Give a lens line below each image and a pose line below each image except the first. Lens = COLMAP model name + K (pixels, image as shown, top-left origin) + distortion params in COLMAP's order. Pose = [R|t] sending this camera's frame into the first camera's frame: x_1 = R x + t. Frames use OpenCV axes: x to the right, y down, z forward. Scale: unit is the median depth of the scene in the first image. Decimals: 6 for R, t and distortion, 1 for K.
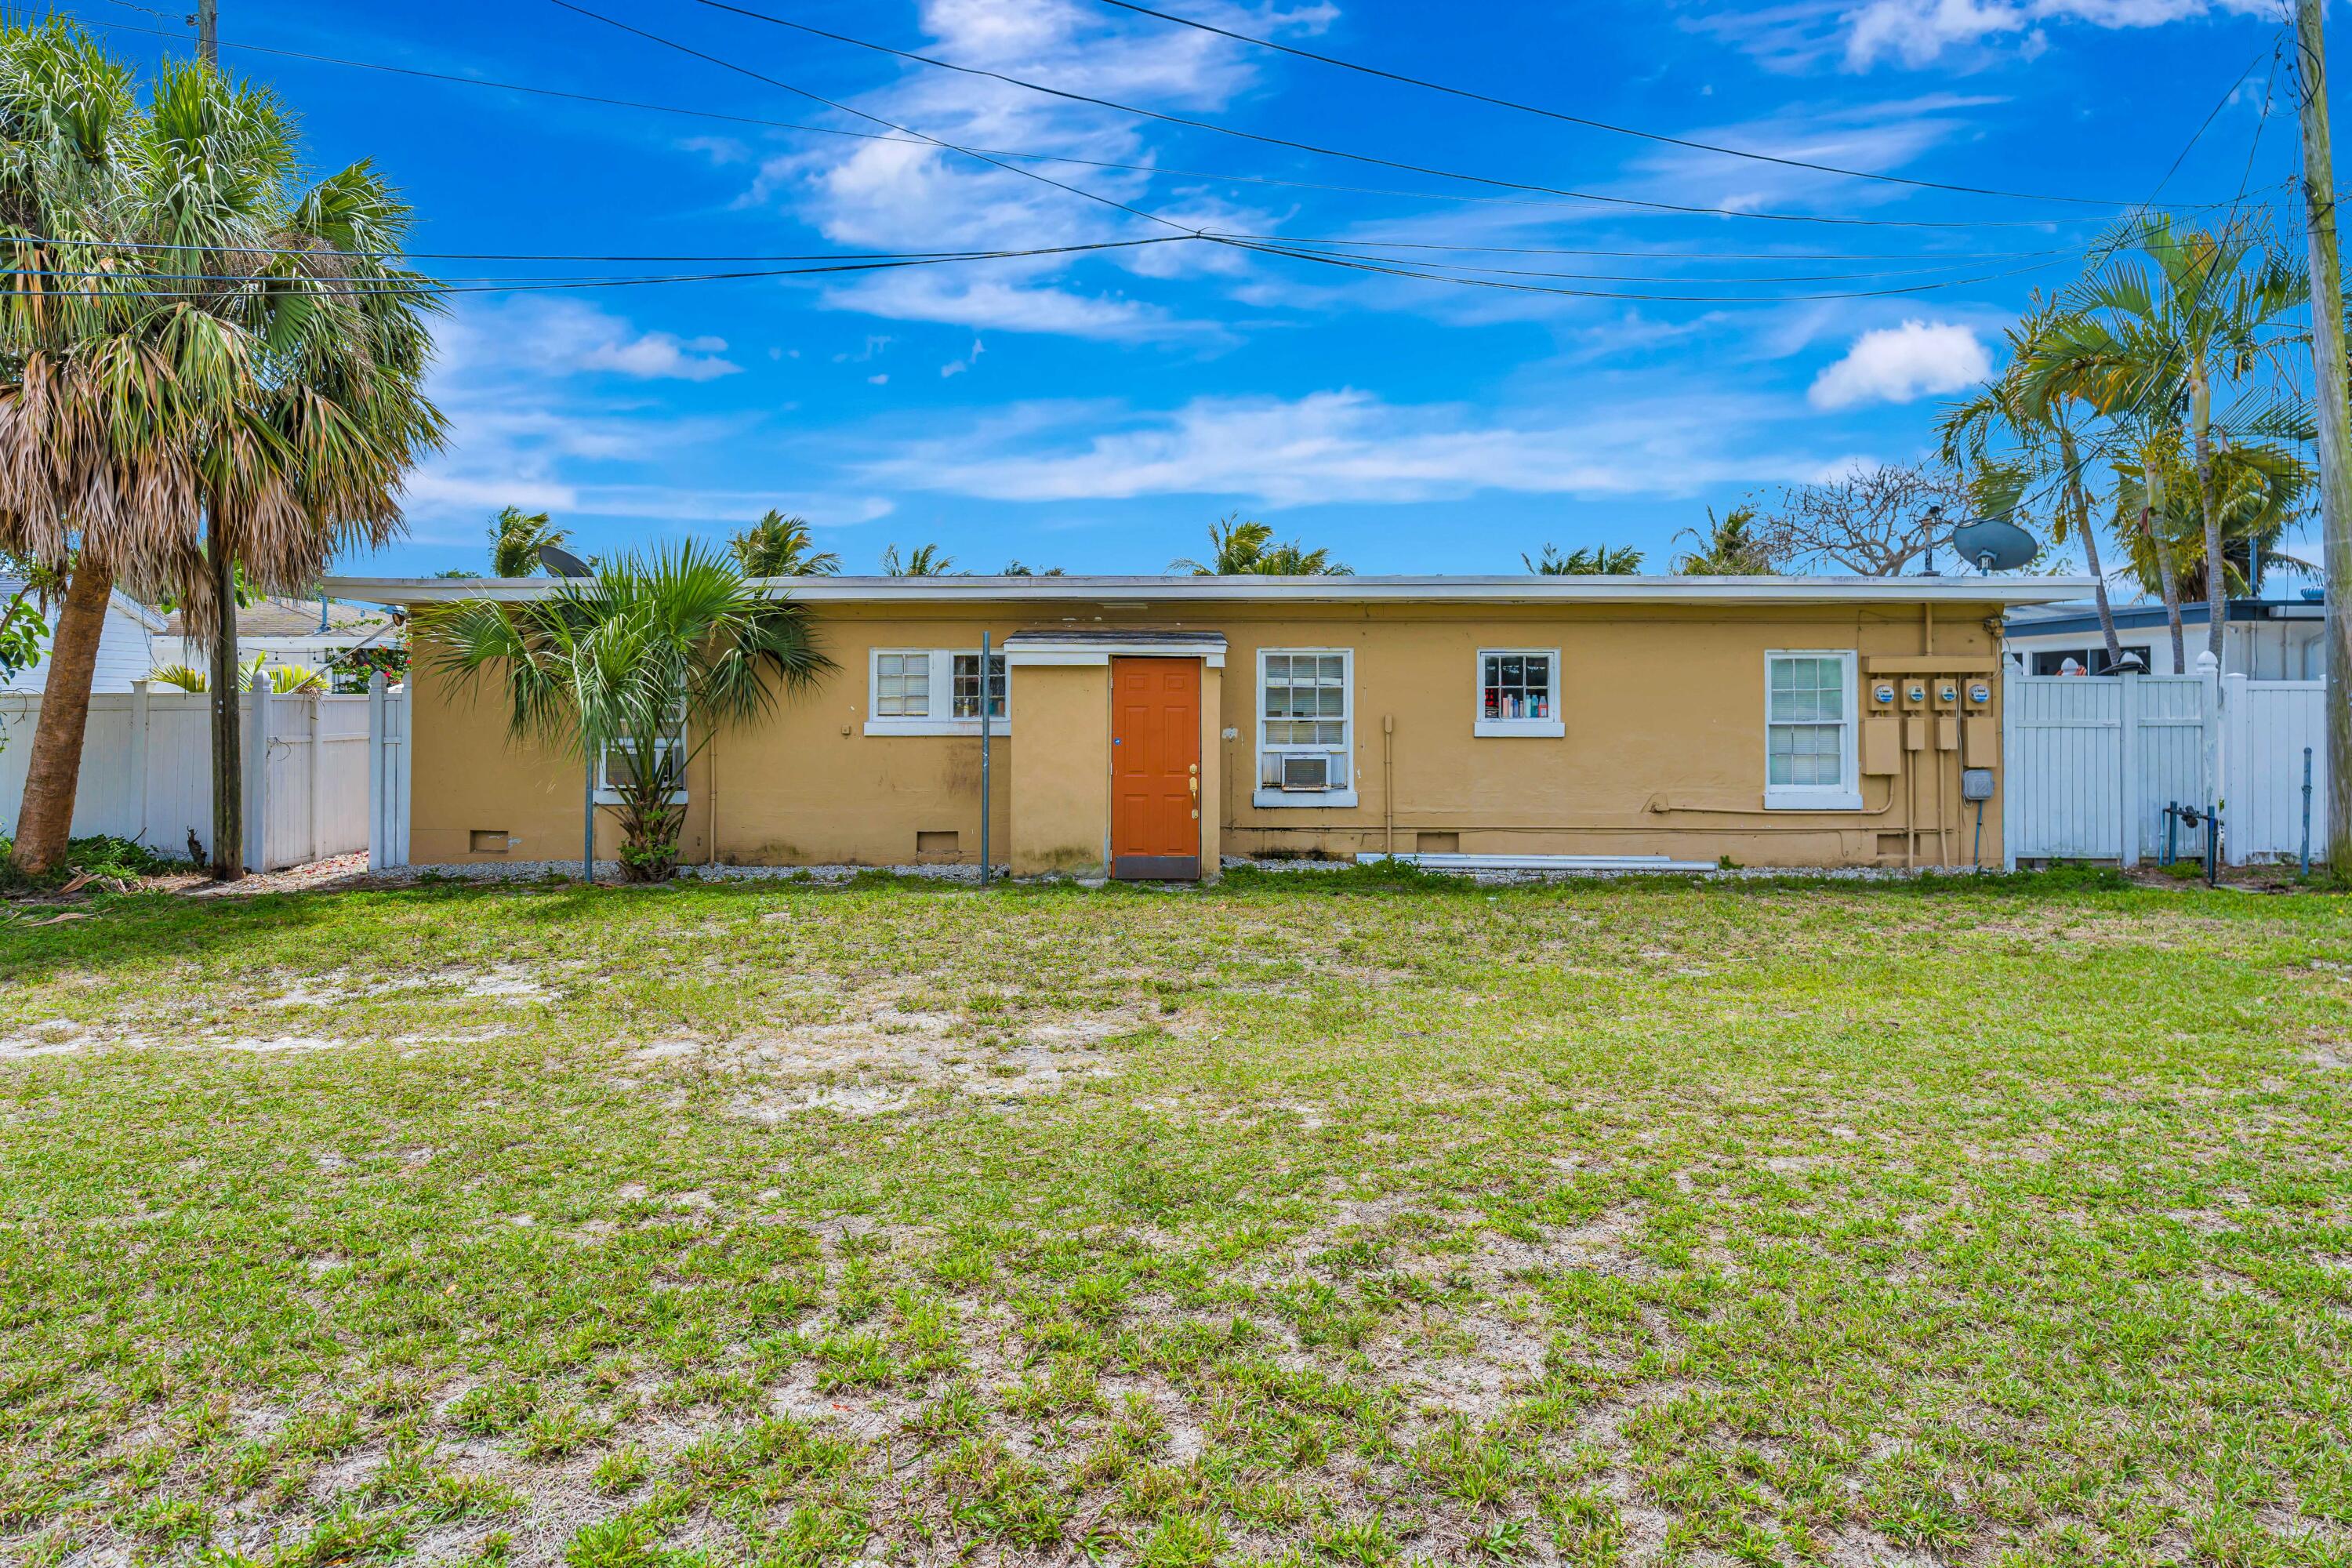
lens RADIAL K [[1378.4, 0, 1182.5], [0, 1378.4, 788.7], [0, 0, 1]] dist [0.003838, 0.001899]
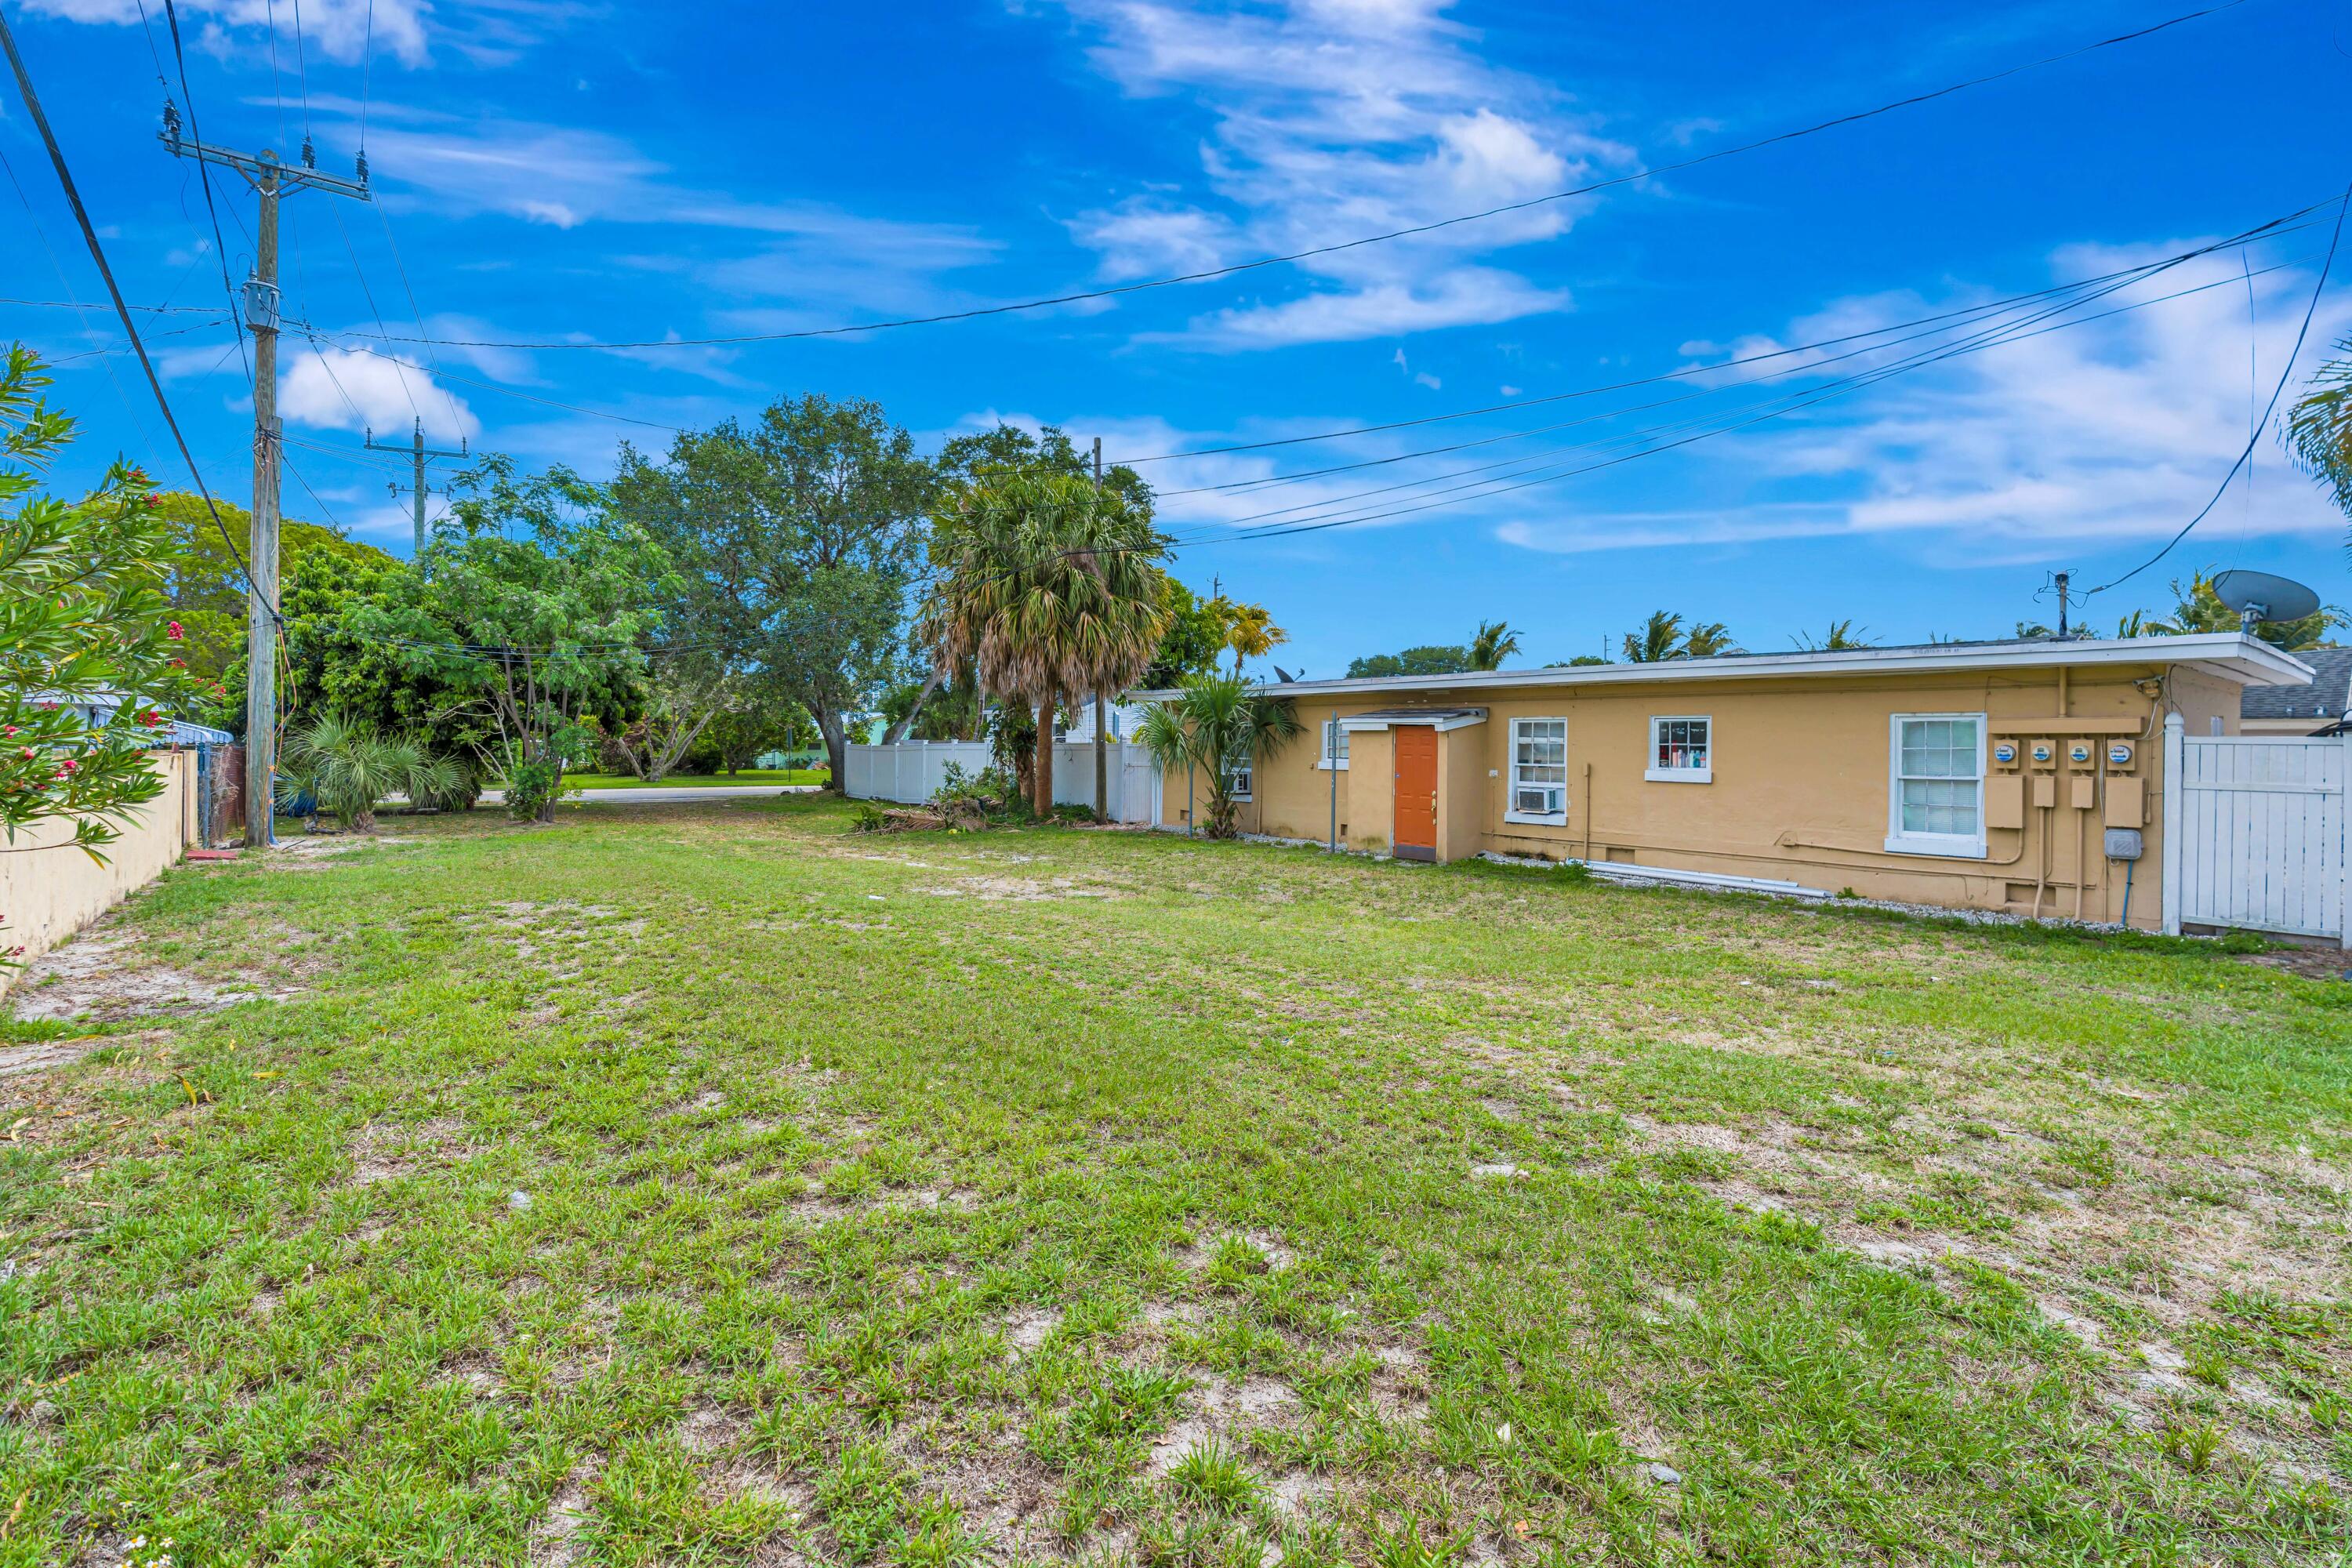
lens RADIAL K [[1061.5, 0, 1166.4], [0, 1061.5, 764.3], [0, 0, 1]] dist [-0.000904, 0.000250]
pose [[0.631232, 0.020890, -0.775313, 0.728591], [-0.061994, 0.997798, -0.023589, 0.000643], [0.773113, 0.062955, 0.631137, -0.034881]]
